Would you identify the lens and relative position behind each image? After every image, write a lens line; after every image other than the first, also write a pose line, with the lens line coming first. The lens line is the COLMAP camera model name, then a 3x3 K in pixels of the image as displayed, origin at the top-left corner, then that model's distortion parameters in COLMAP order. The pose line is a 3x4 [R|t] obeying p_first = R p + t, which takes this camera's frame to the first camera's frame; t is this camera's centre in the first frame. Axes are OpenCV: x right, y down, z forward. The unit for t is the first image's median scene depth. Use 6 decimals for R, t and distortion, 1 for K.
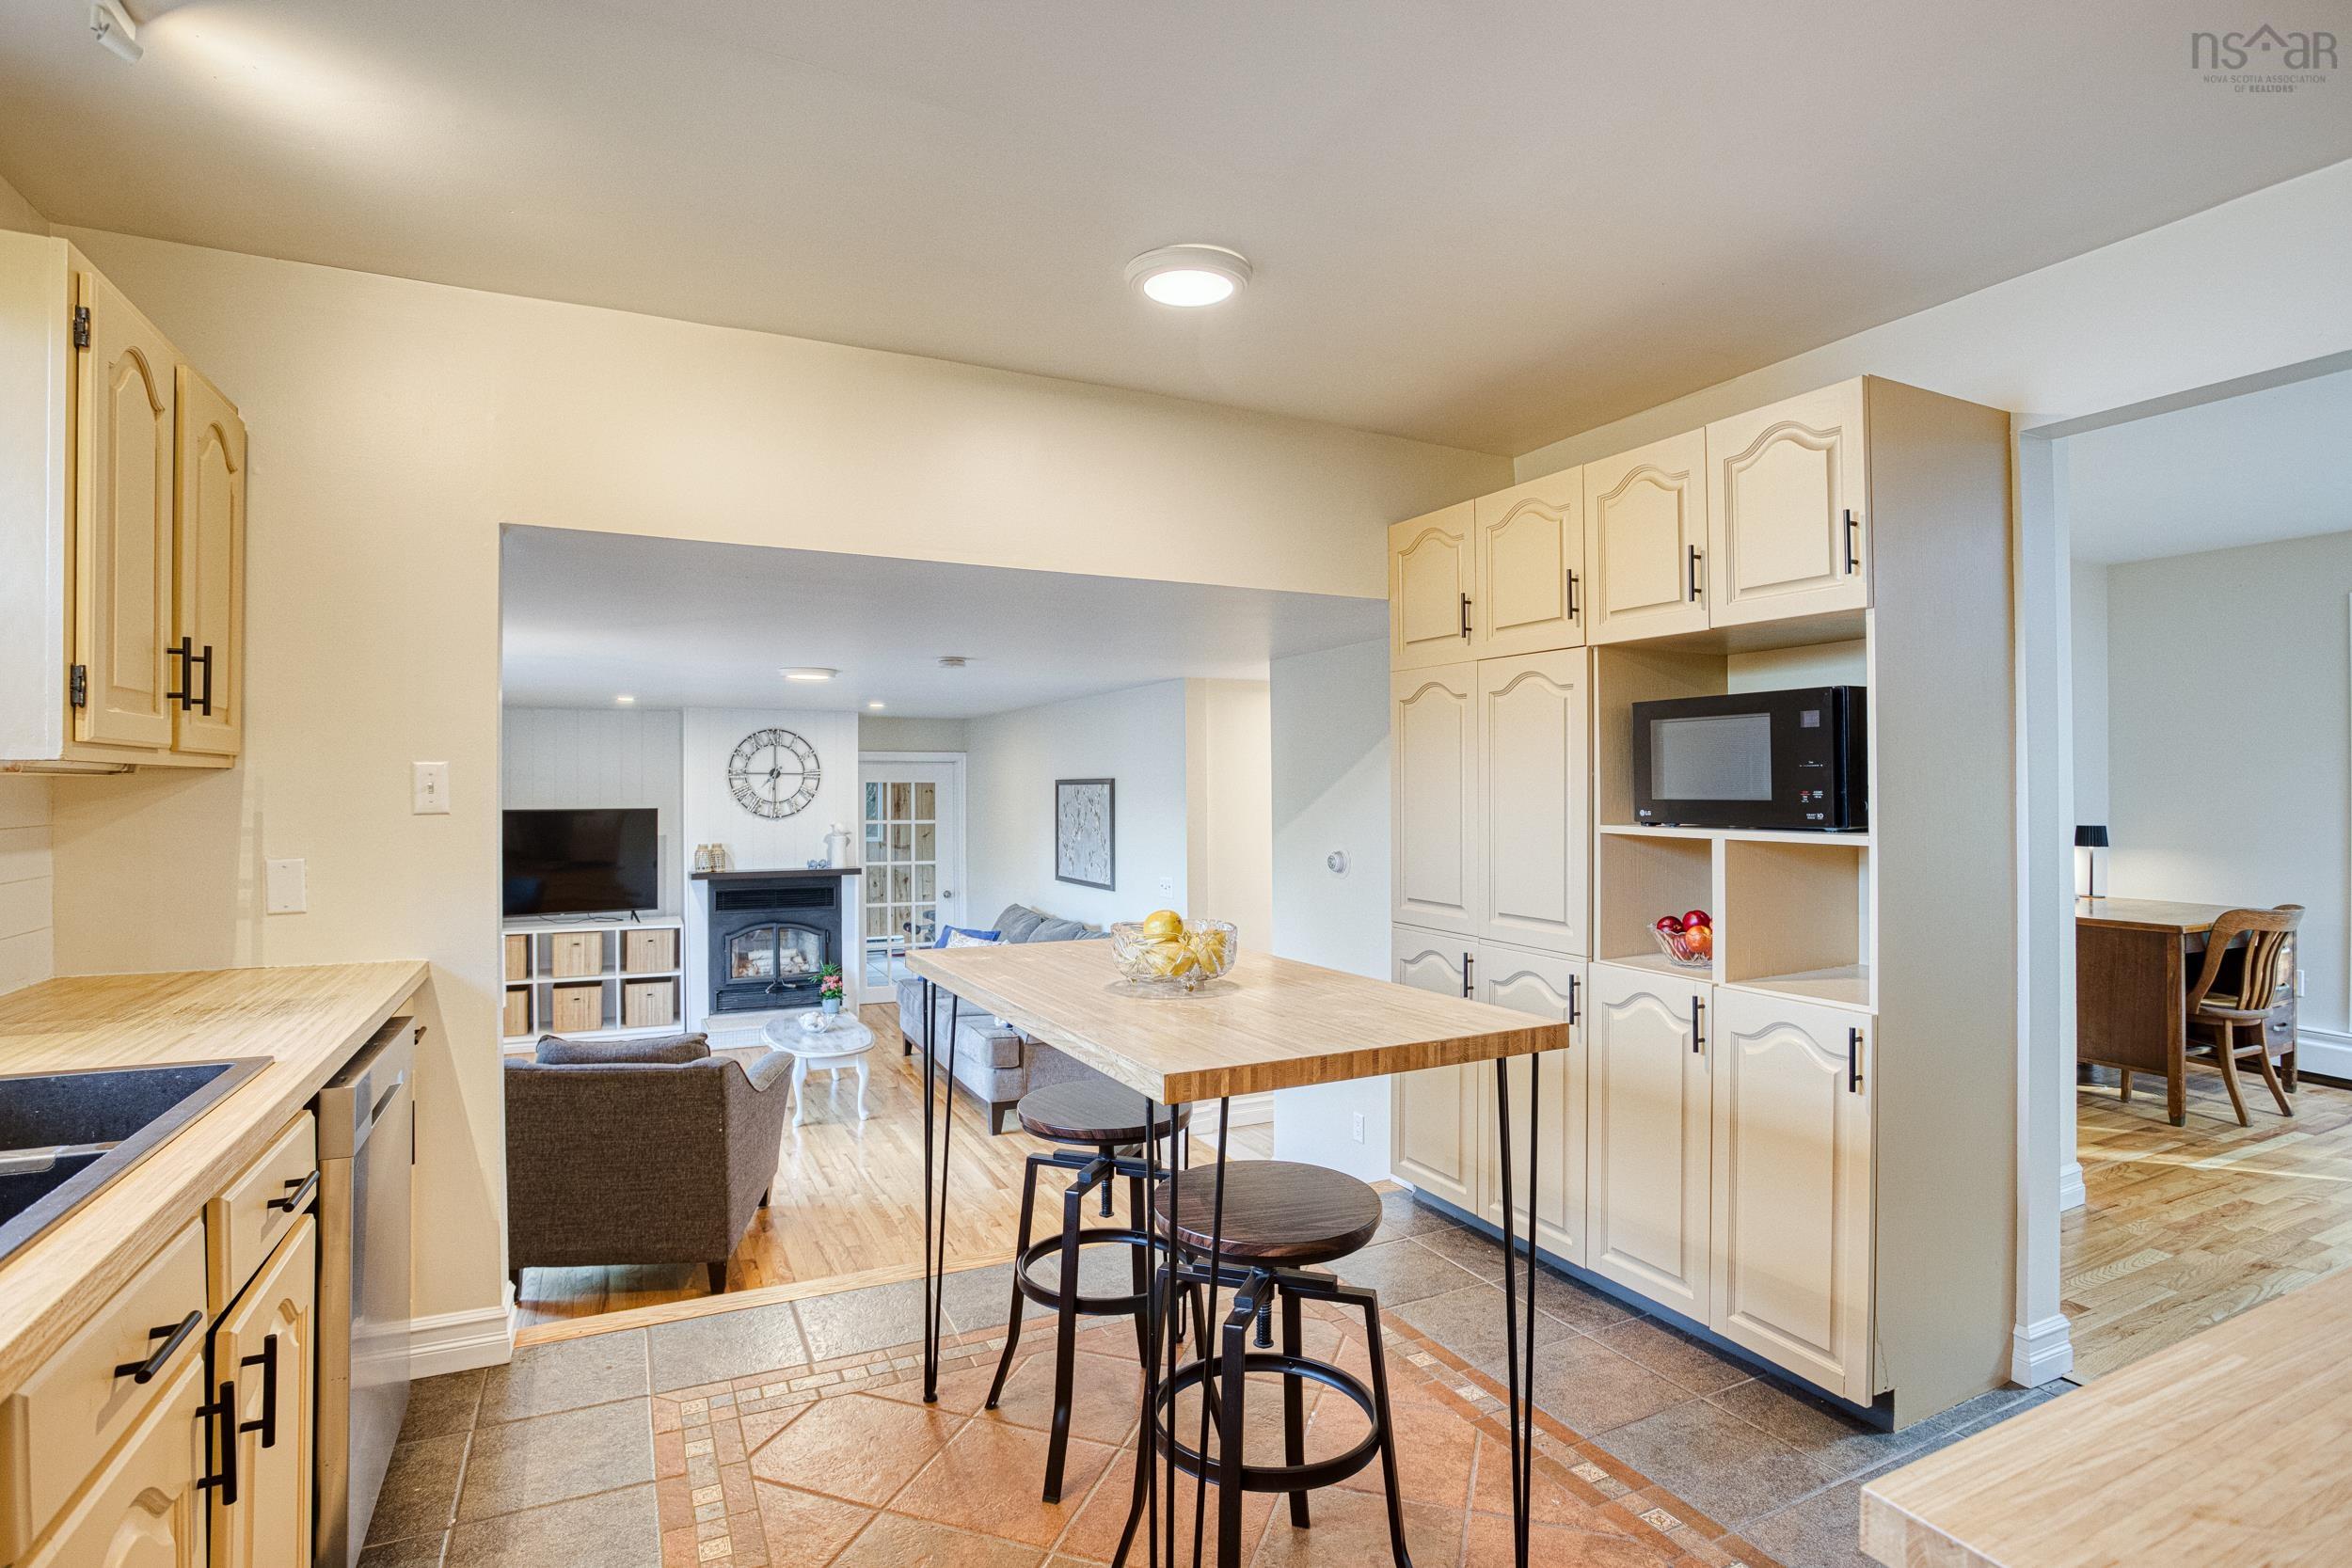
lens RADIAL K [[1146.4, 0, 1162.6], [0, 1146.4, 784.5], [0, 0, 1]] dist [-0.064173, 0.023887]
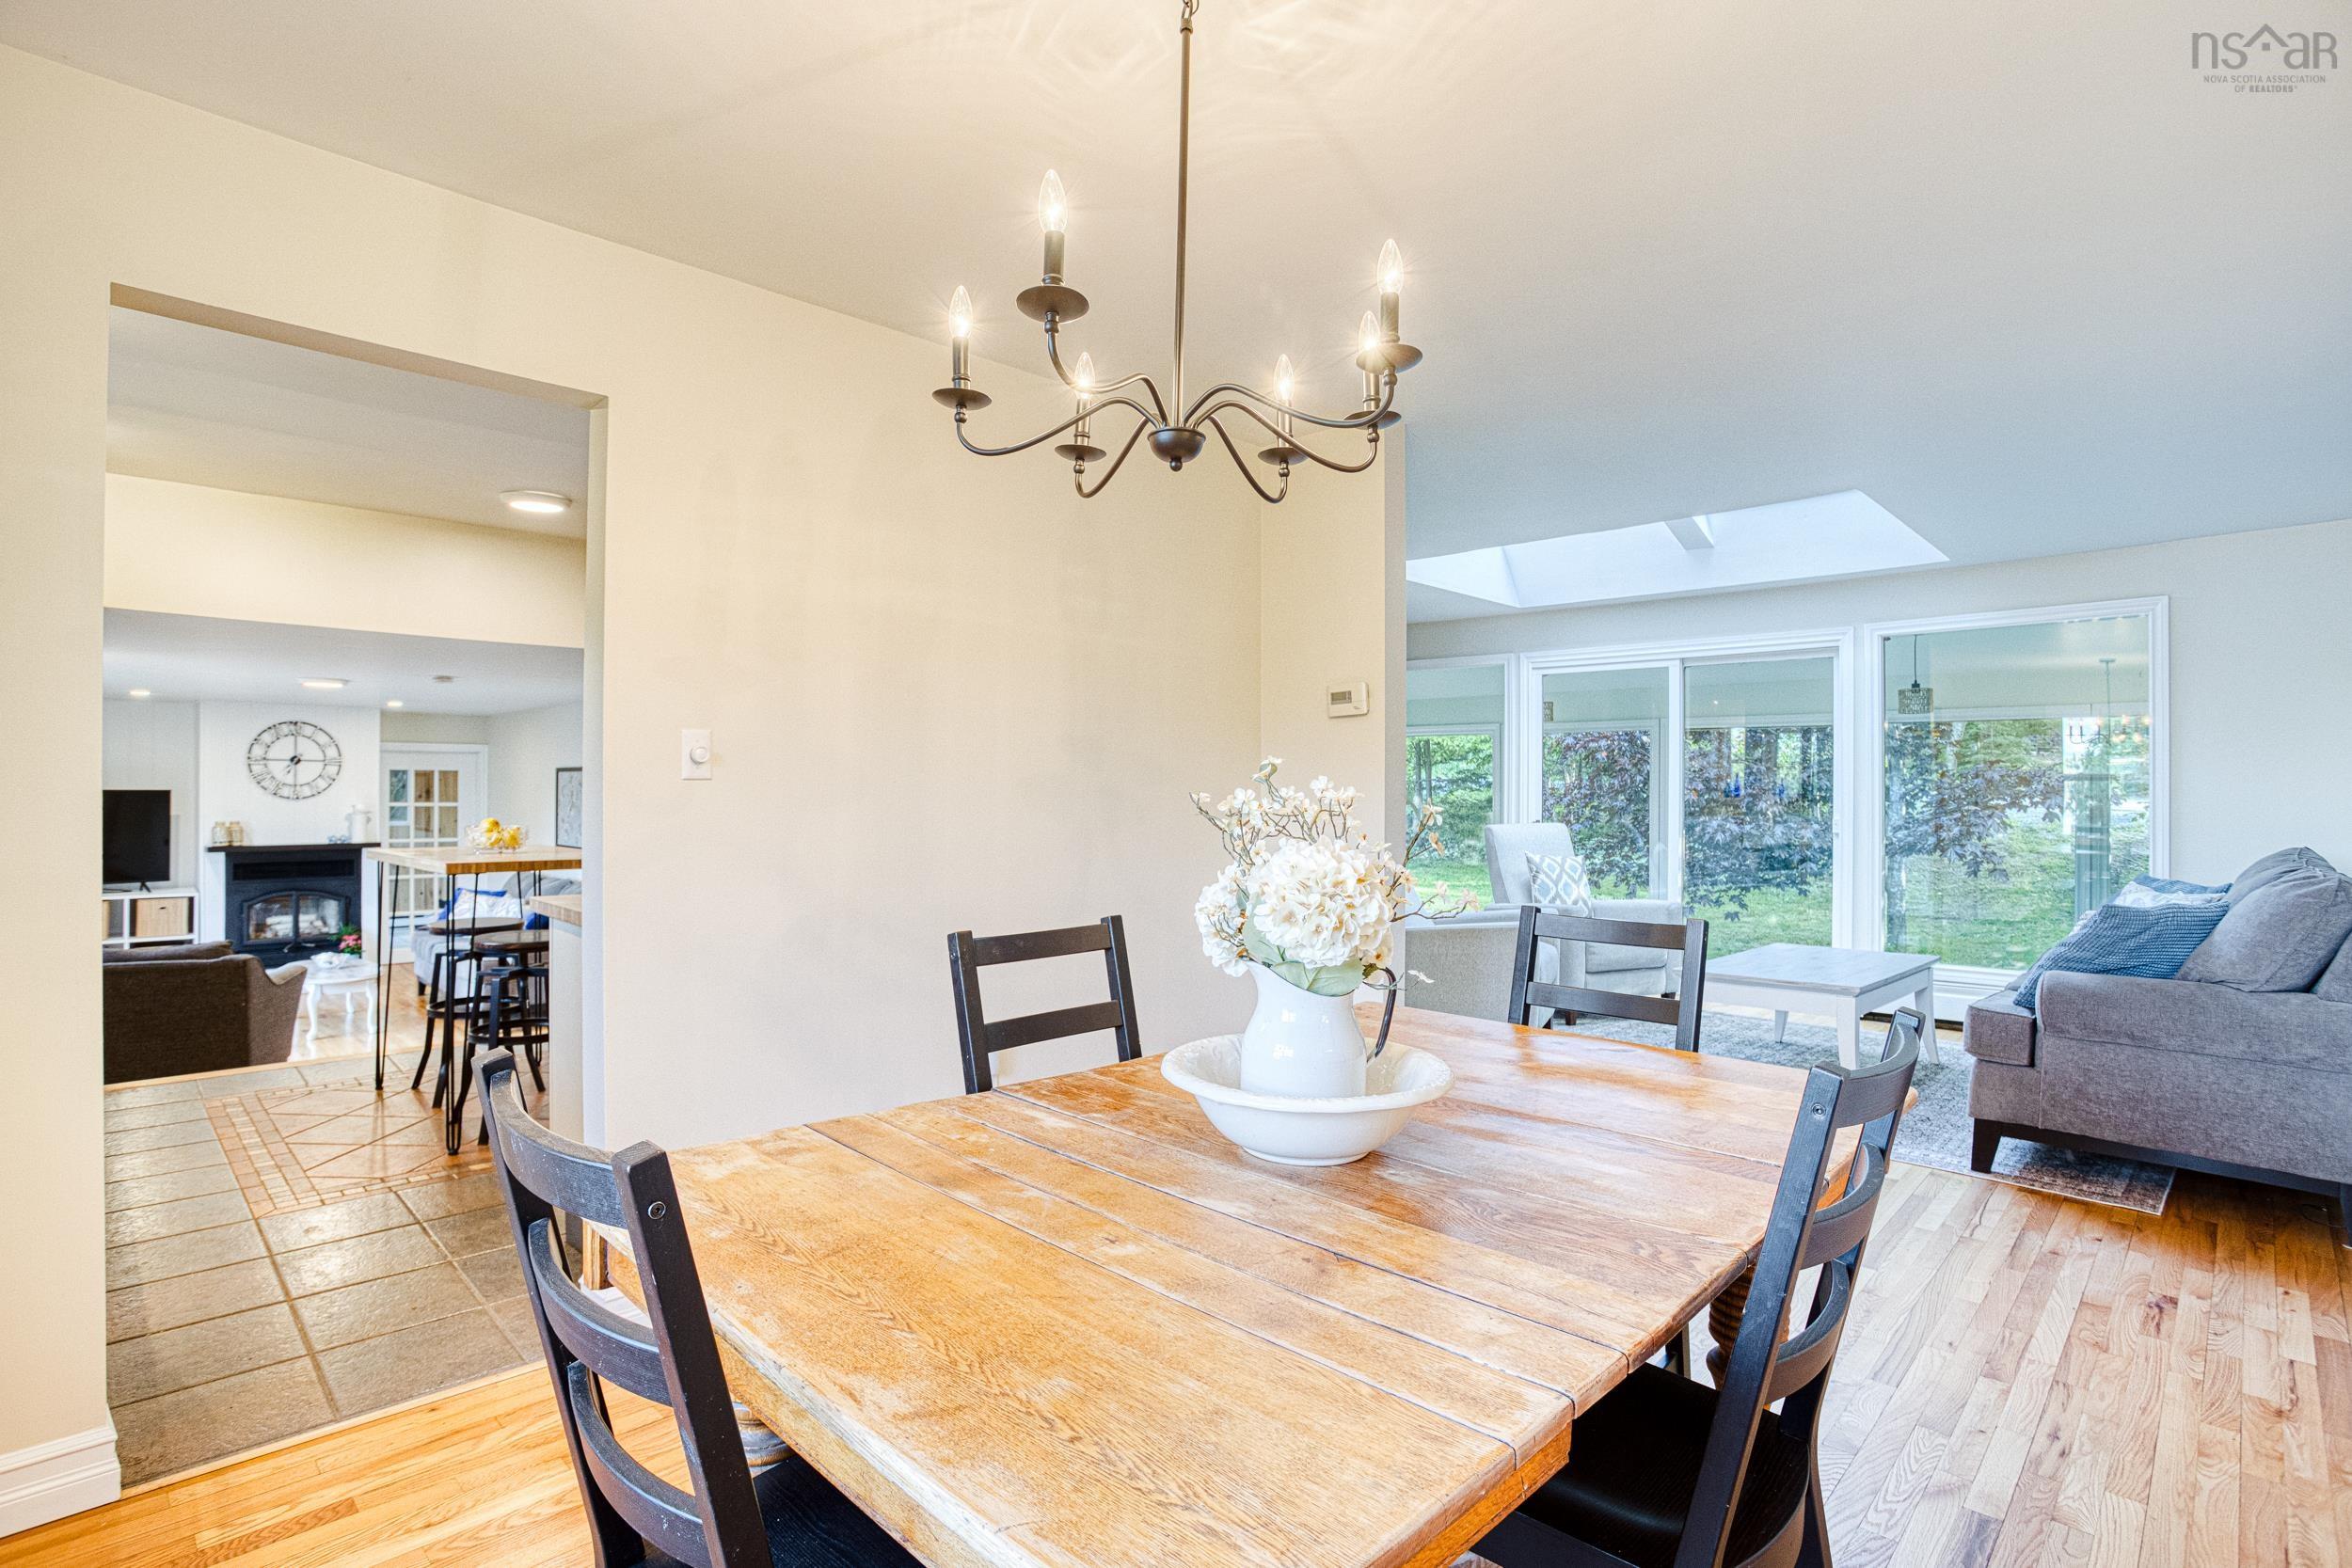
lens RADIAL K [[1146.4, 0, 1178.9], [0, 1146.4, 780.6], [0, 0, 1]] dist [-0.064173, 0.023887]
pose [[0.942935, 0.007456, 0.332894, 0.127559], [-0.006905, 0.999972, -0.002836, 0.008046], [-0.332905, 0.000376, 0.942960, -0.354984]]
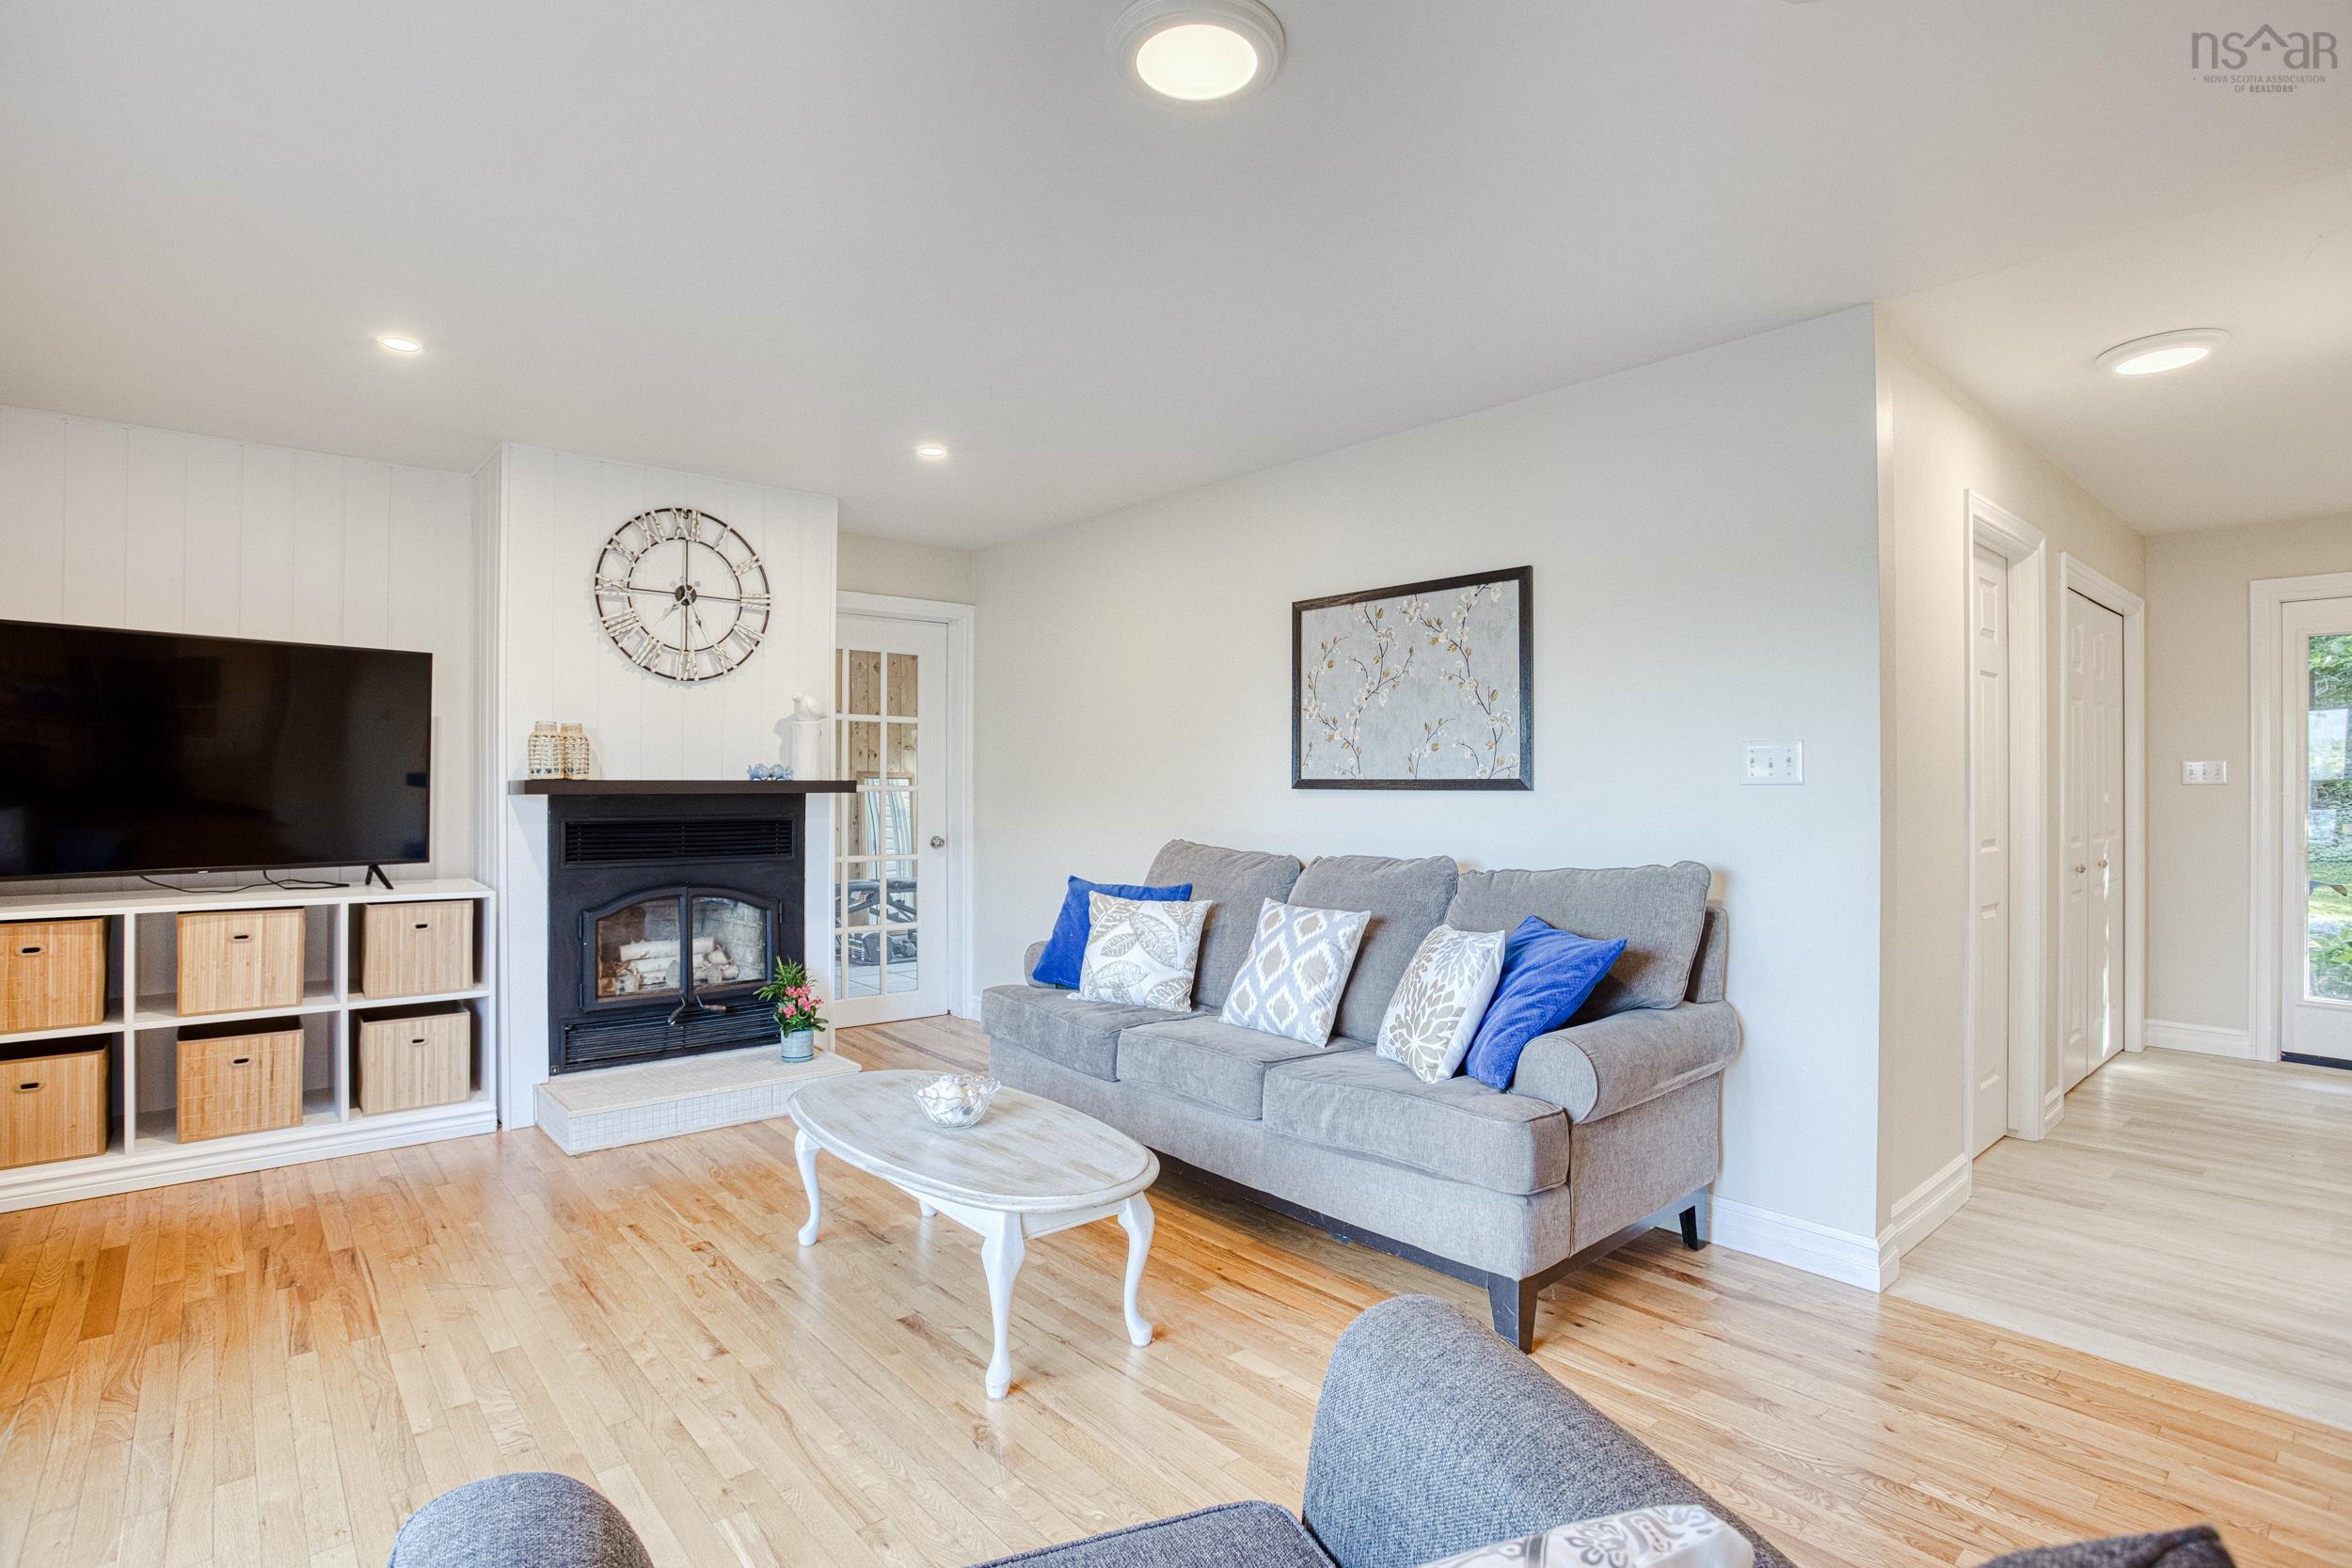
lens RADIAL K [[1146.4, 0, 1173.7], [0, 1146.4, 772.8], [0, 0, 1]] dist [-0.064173, 0.023887]
pose [[0.965709, 0.007922, 0.259507, -0.266321], [-0.007098, 0.999966, -0.004113, 0.072816], [-0.259531, 0.002131, 0.965732, 0.461867]]
